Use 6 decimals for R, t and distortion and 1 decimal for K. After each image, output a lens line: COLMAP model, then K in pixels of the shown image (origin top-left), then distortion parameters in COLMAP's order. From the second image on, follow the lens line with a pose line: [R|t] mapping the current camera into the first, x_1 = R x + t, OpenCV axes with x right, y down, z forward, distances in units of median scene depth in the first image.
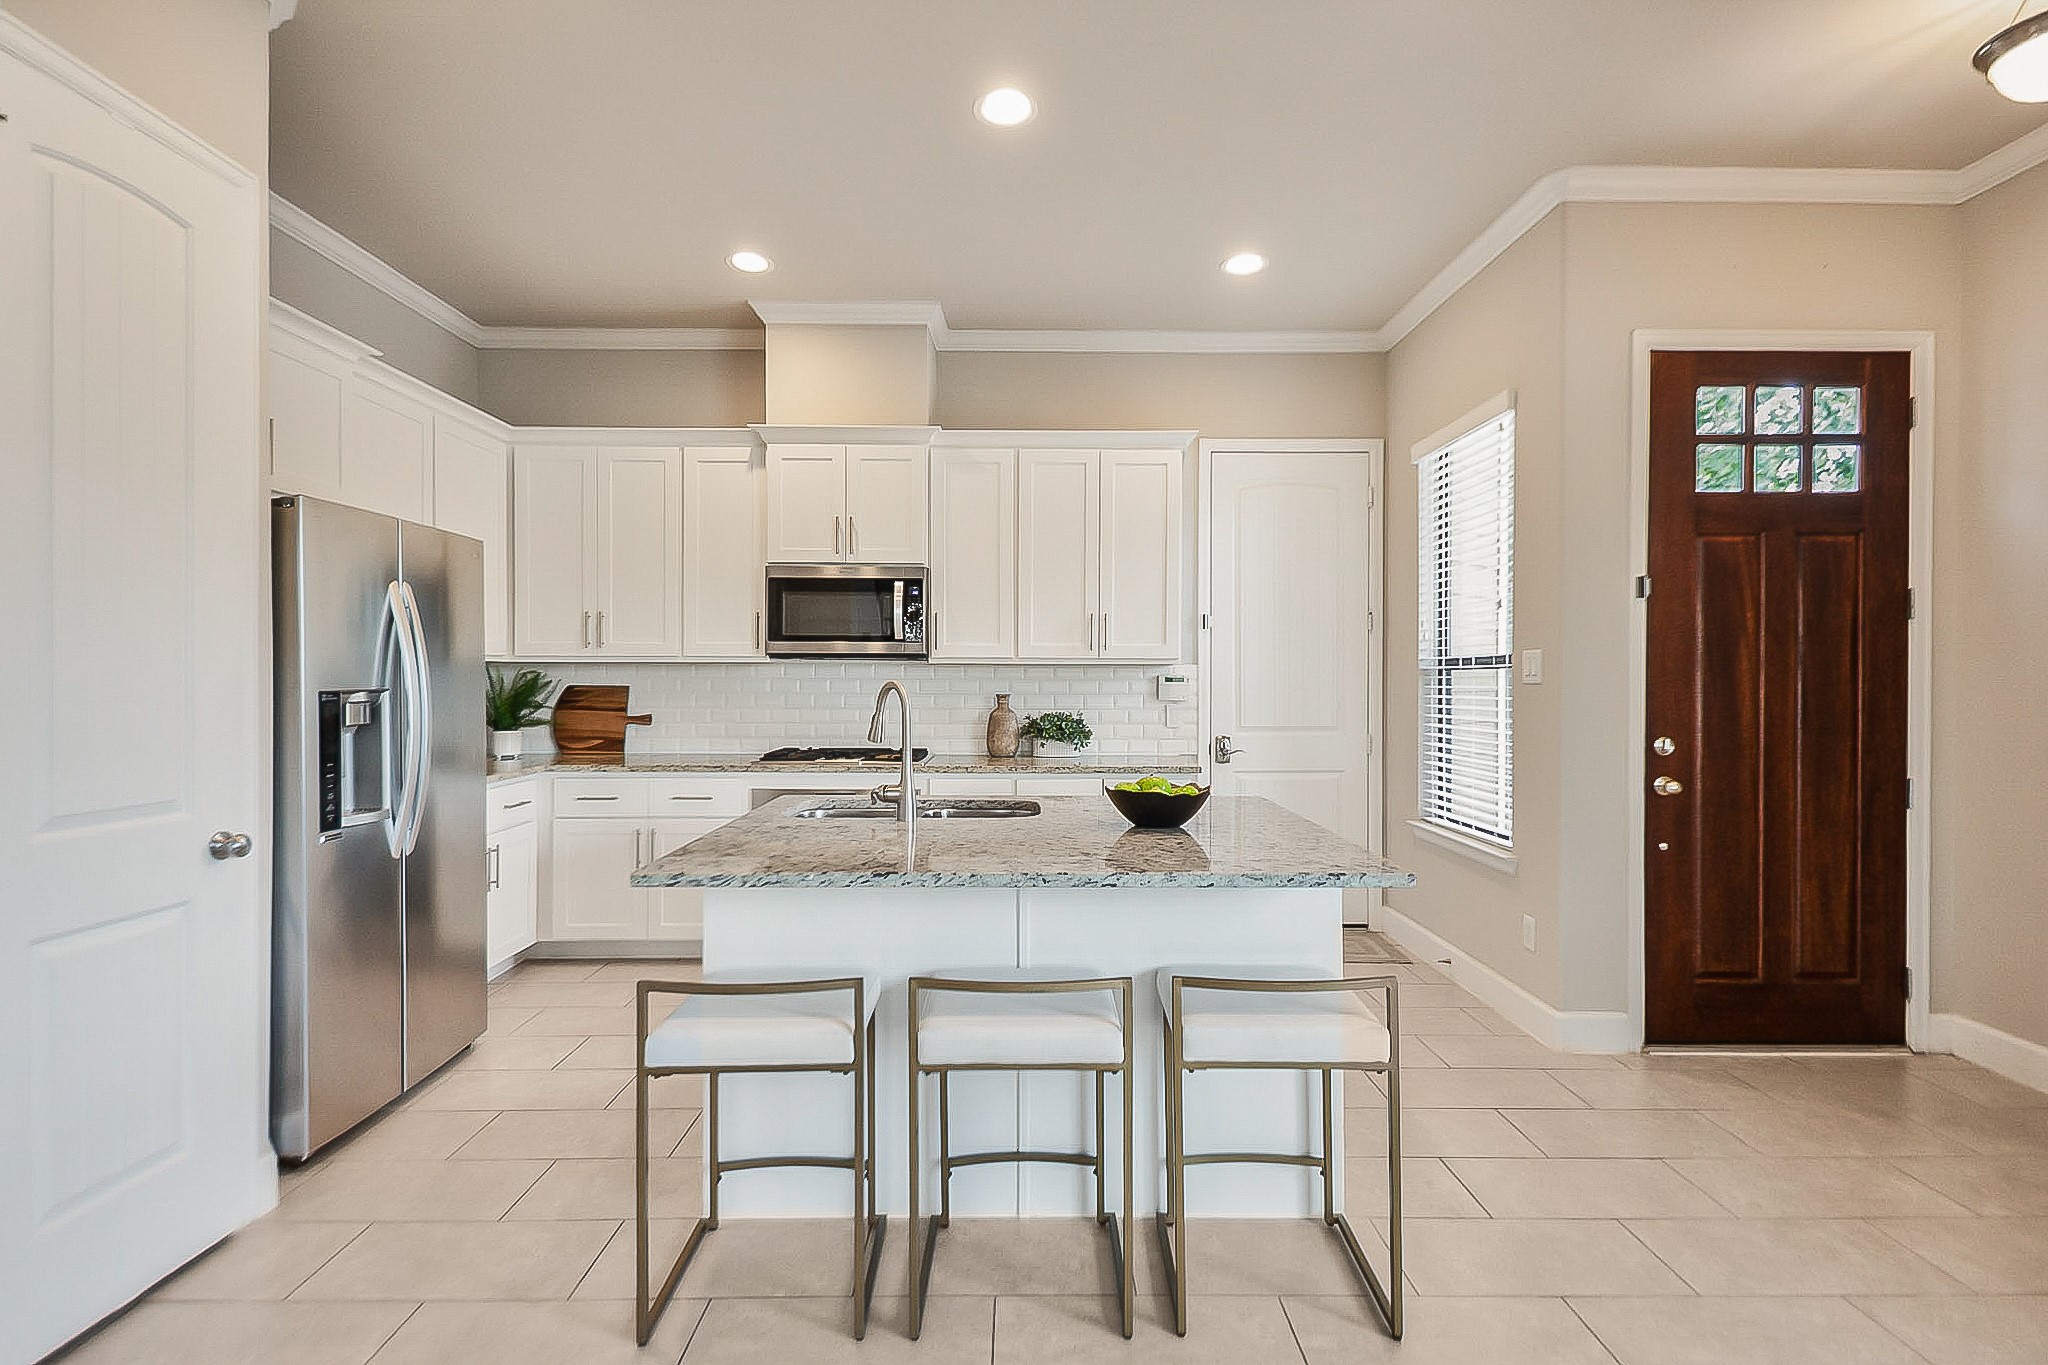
lens RADIAL K [[995.9, 0, 1015.7], [0, 995.9, 685.7], [0, 0, 1]] dist [0.004398, 0.000750]
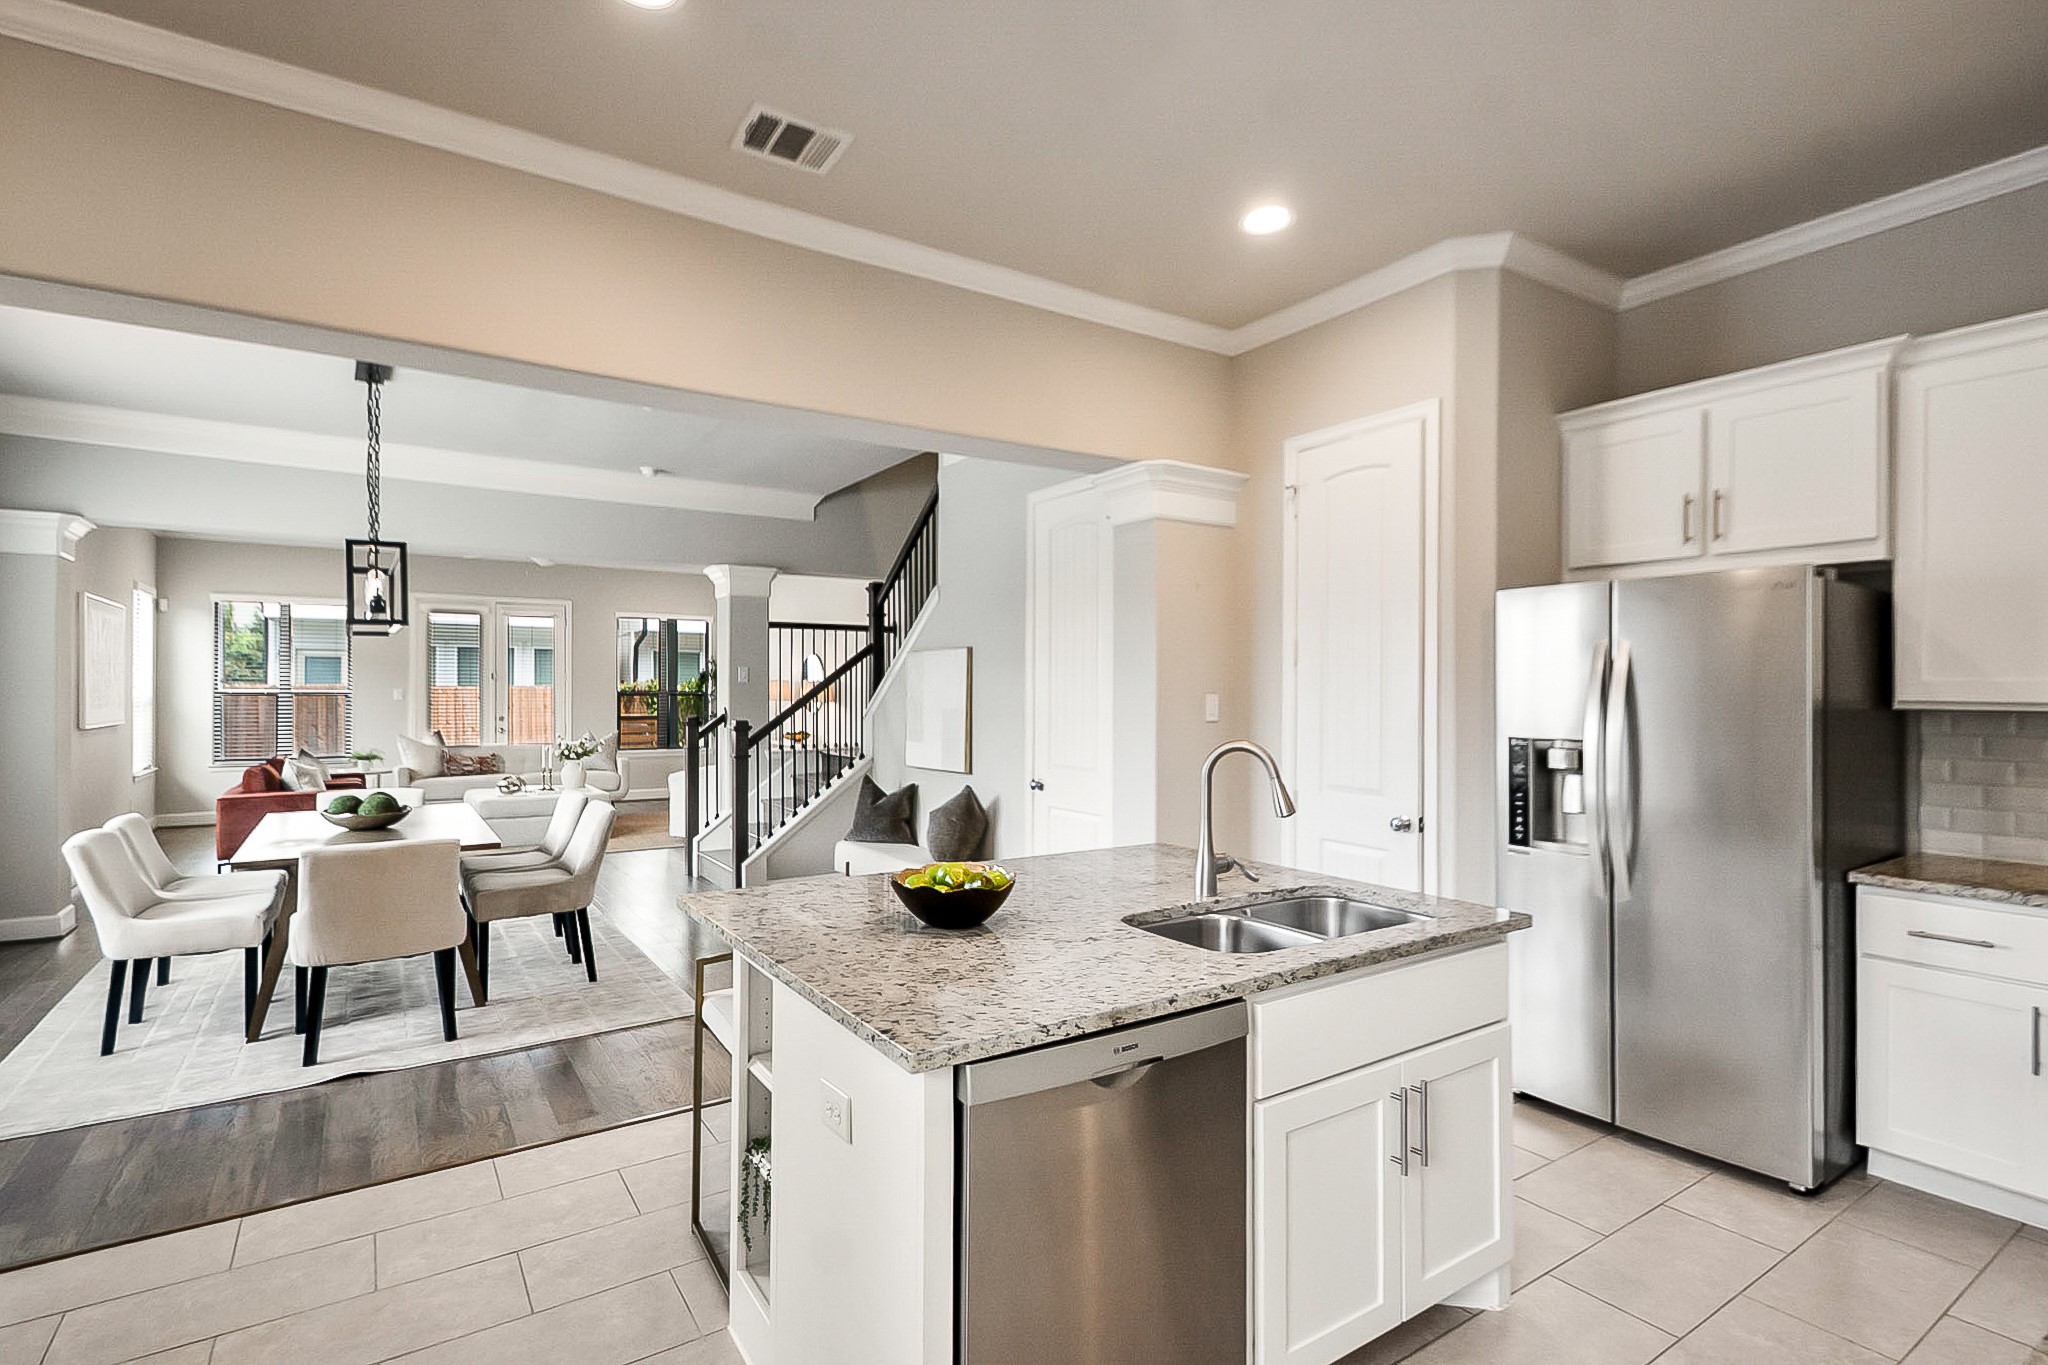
lens RADIAL K [[995.9, 0, 1015.7], [0, 995.9, 685.7], [0, 0, 1]] dist [0.004398, 0.000750]
pose [[-0.838920, -0.003442, -0.544244, 0.313640], [-0.008320, 0.999944, 0.006501, -0.035978], [0.544191, 0.009982, -0.838902, 0.987825]]
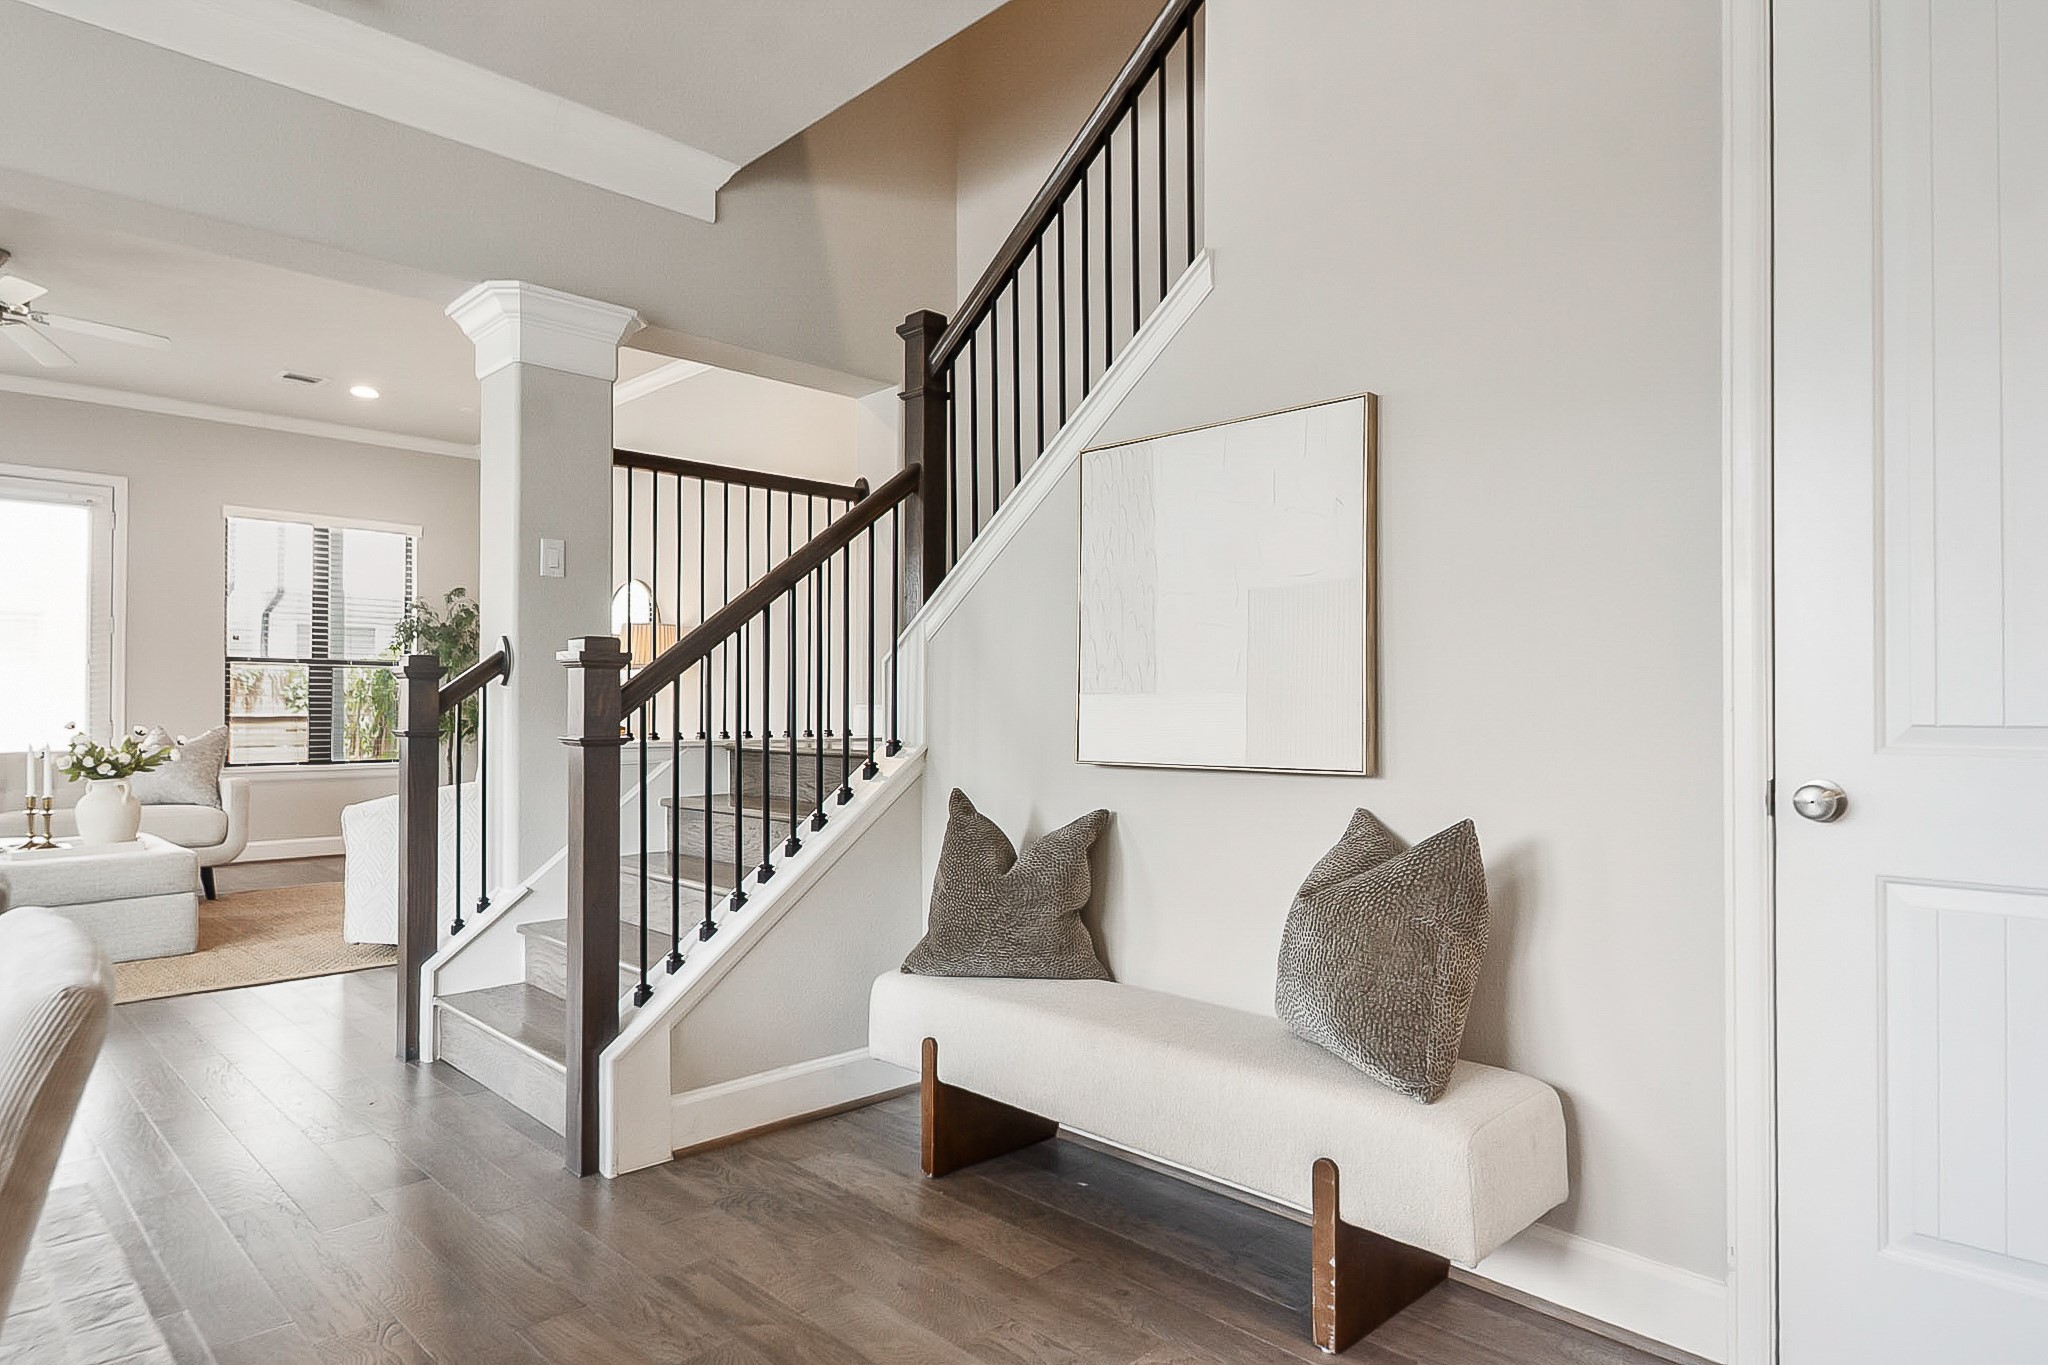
lens RADIAL K [[1182.2, 0, 1030.0], [0, 1182.2, 694.4], [0, 0, 1]] dist [0.000473, -0.000654]
pose [[-0.707270, -0.010004, -0.706873, 0.131157], [-0.011395, 0.999931, -0.002751, 0.052583], [0.706852, 0.006109, -0.707335, 0.152740]]
